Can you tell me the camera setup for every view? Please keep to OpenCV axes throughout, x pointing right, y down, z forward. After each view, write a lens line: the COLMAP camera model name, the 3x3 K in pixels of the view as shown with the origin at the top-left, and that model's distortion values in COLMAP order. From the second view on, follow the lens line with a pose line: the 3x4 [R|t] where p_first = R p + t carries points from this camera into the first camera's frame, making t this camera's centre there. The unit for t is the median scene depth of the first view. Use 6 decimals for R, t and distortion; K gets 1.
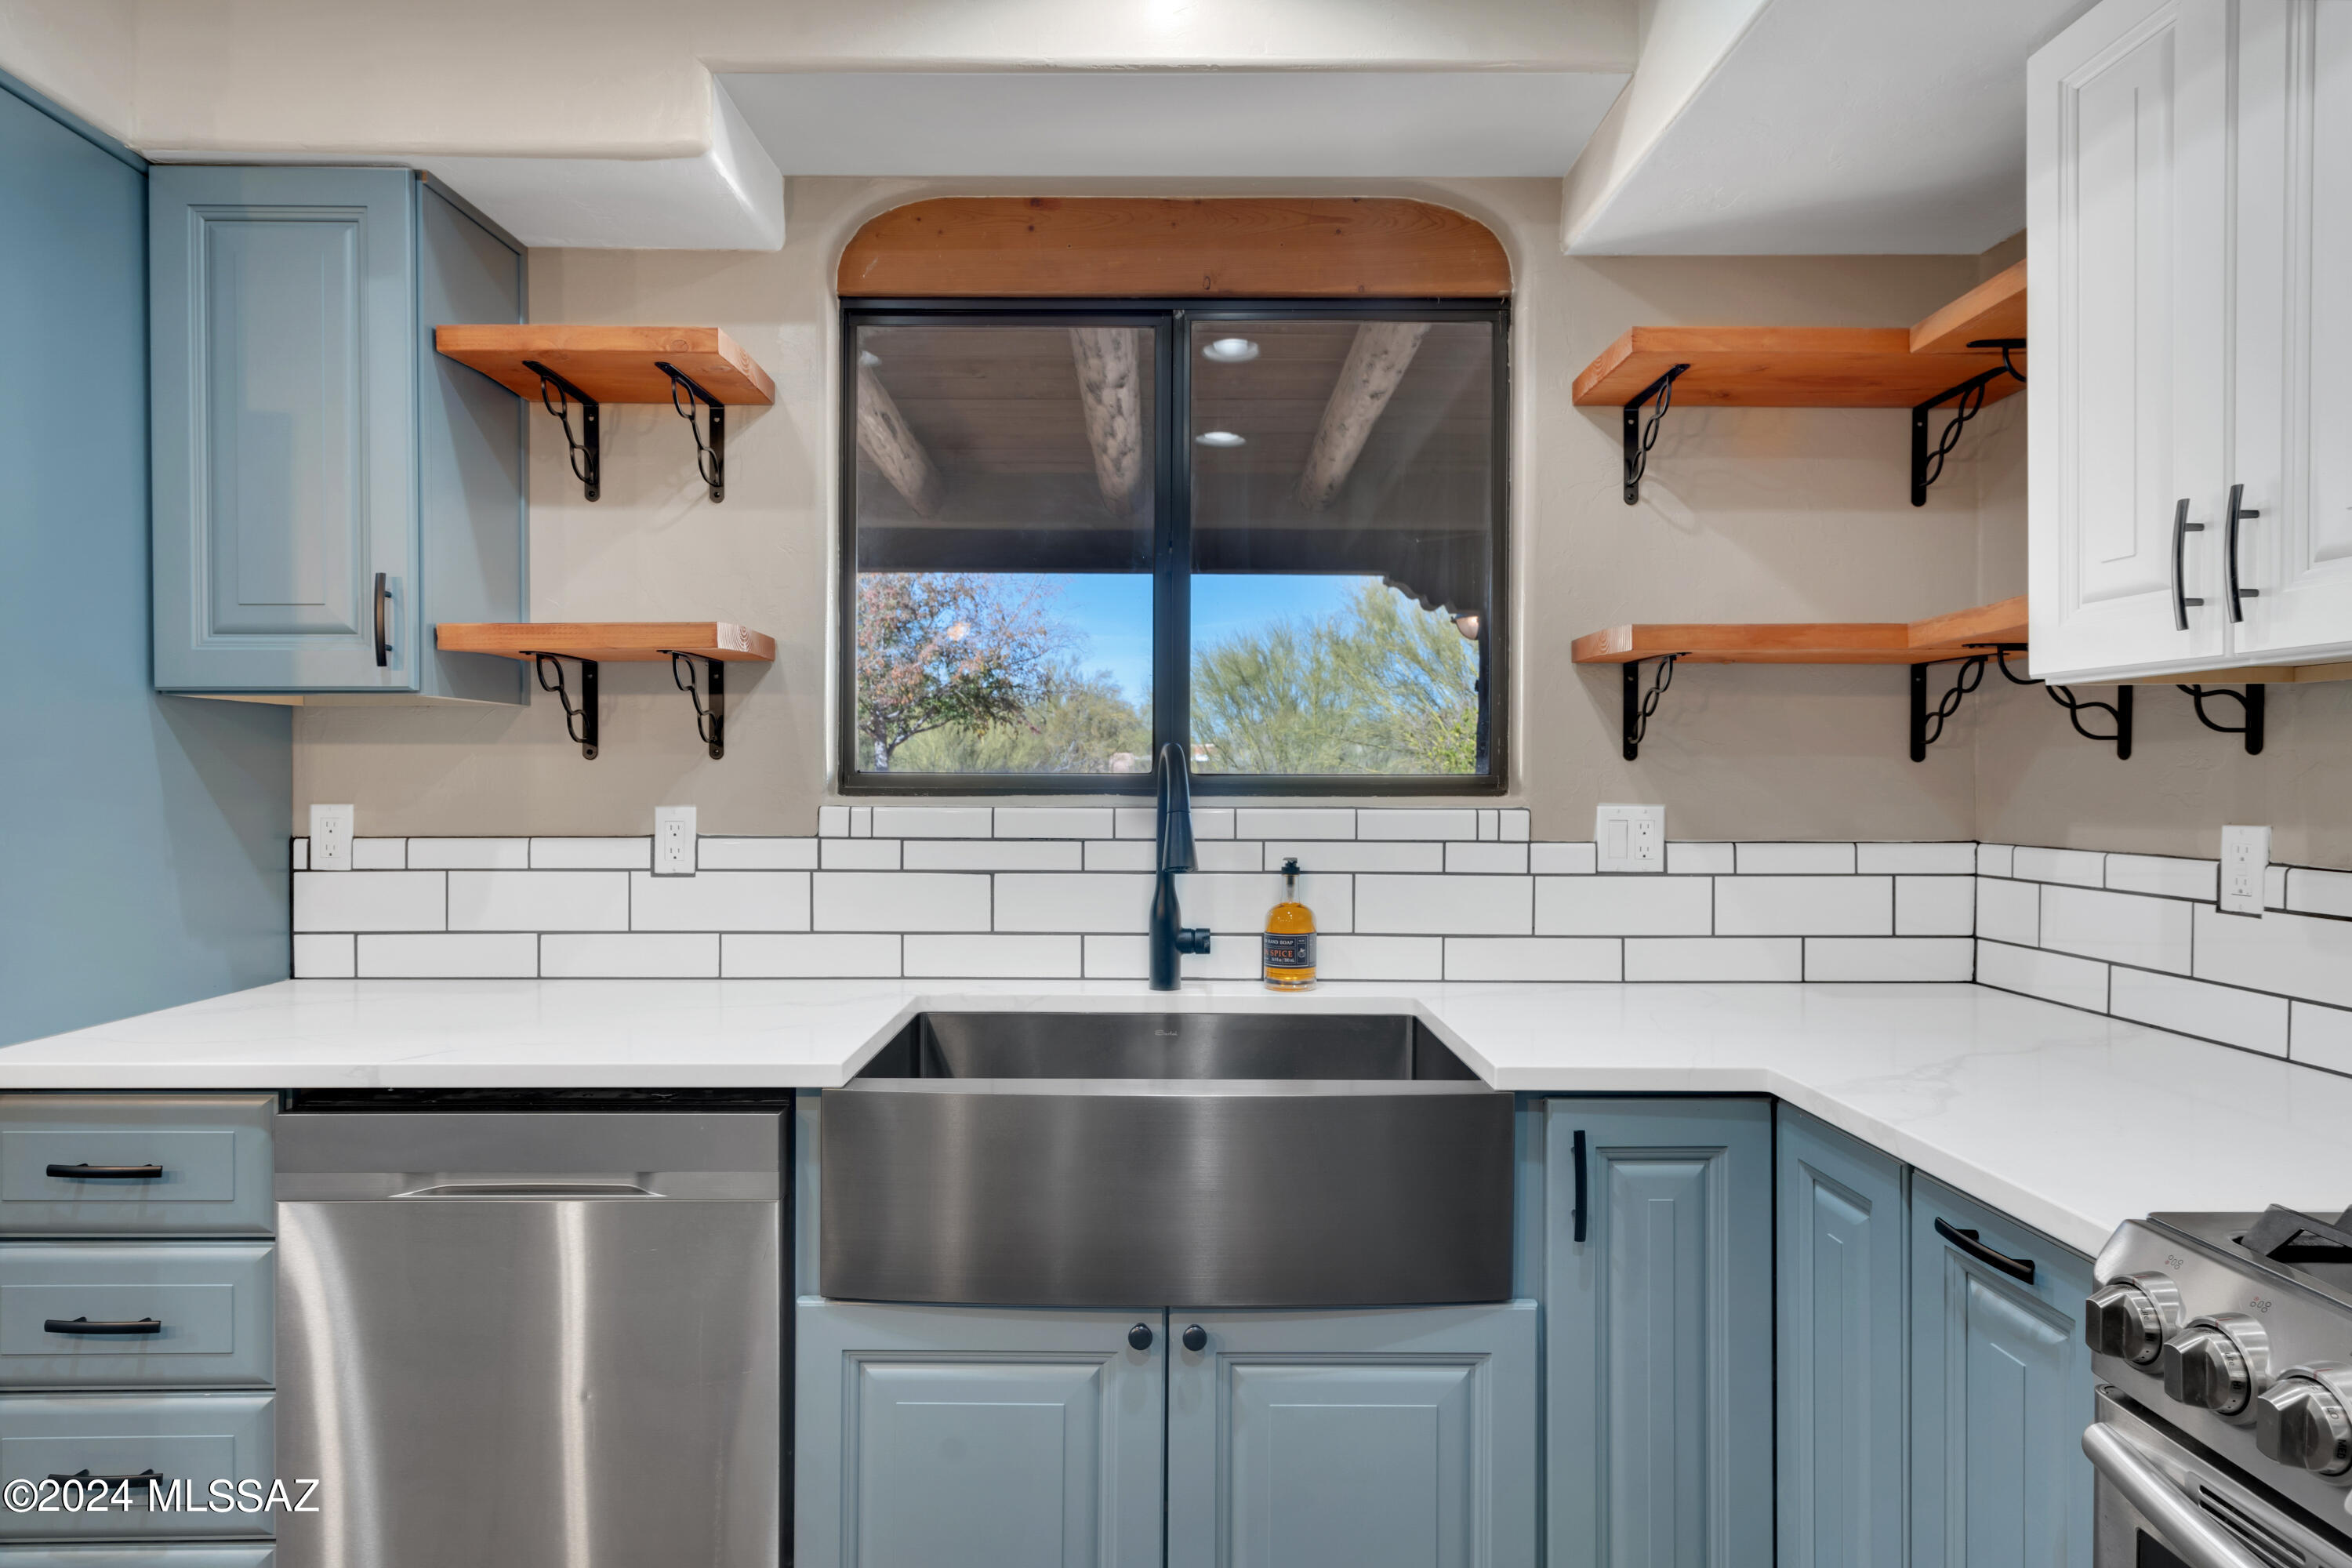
lens RADIAL K [[1171.9, 0, 1169.9], [0, 1171.9, 786.3], [0, 0, 1]] dist [0.016551, -0.000150]
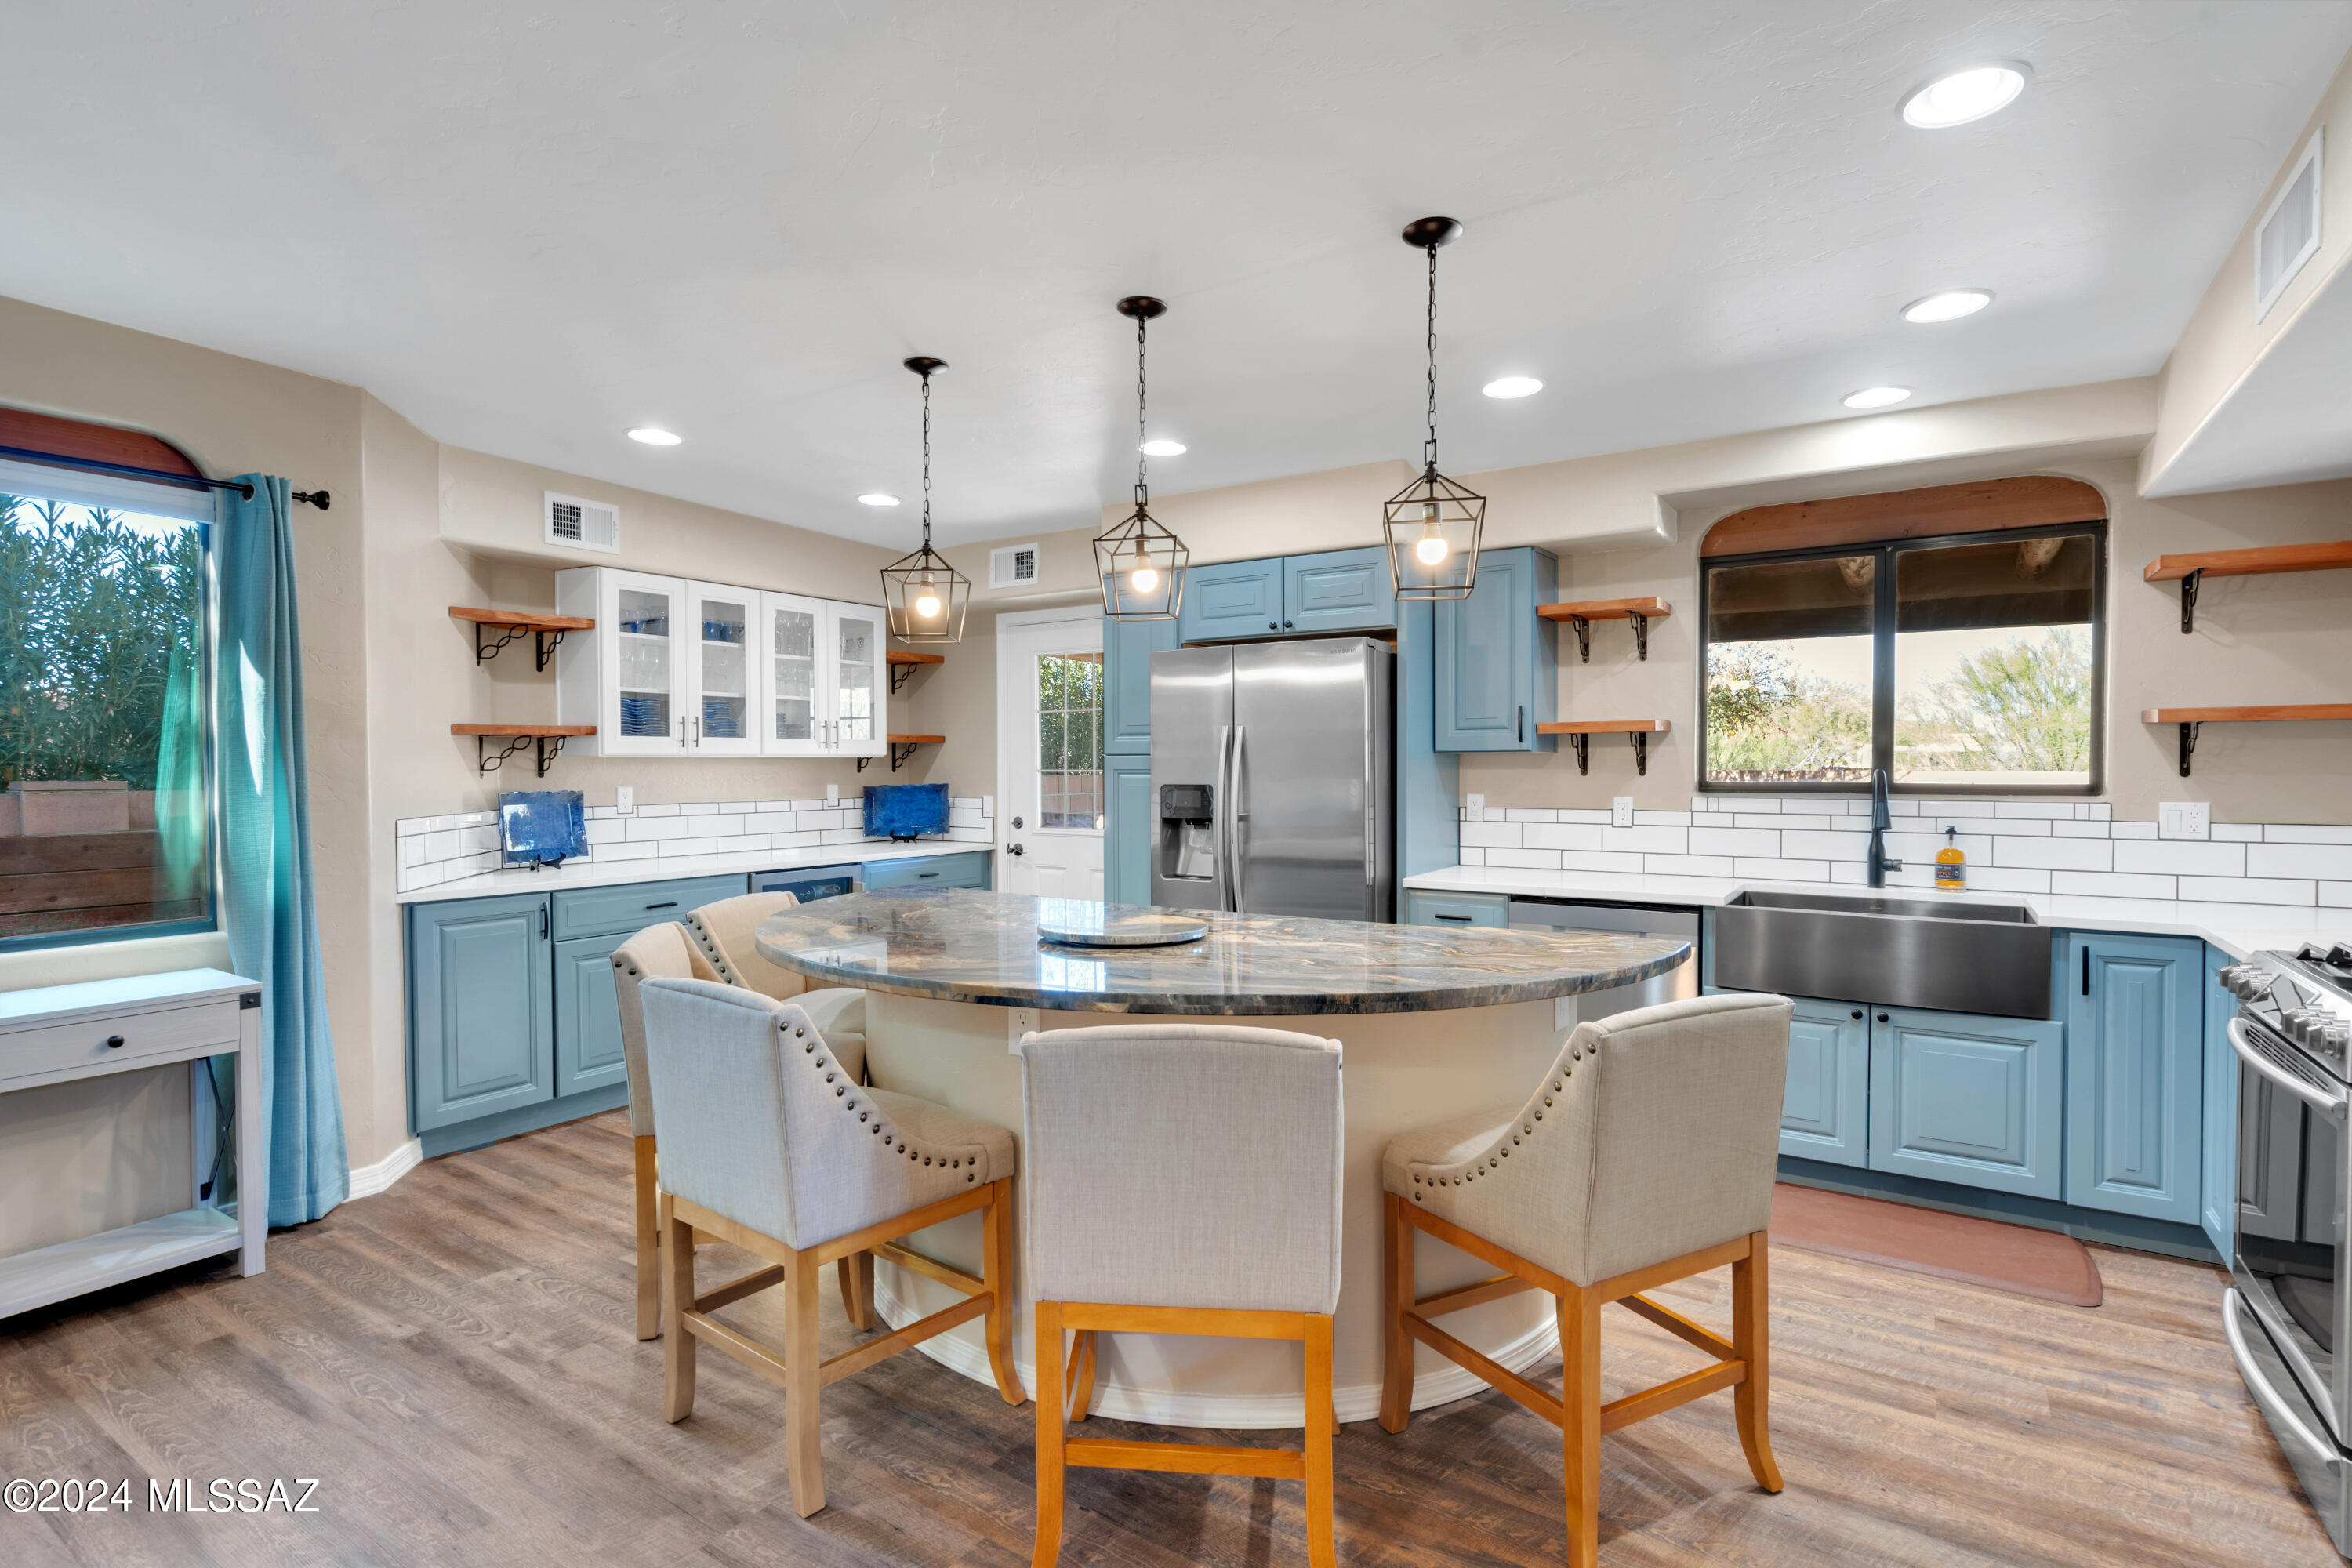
lens RADIAL K [[1171.9, 0, 1169.9], [0, 1171.9, 786.3], [0, 0, 1]] dist [0.016551, -0.000150]
pose [[0.834783, 0.007037, -0.550535, 0.097848], [-0.000053, 0.999919, 0.012700, -0.031952], [0.550580, -0.010572, 0.834716, -1.392180]]
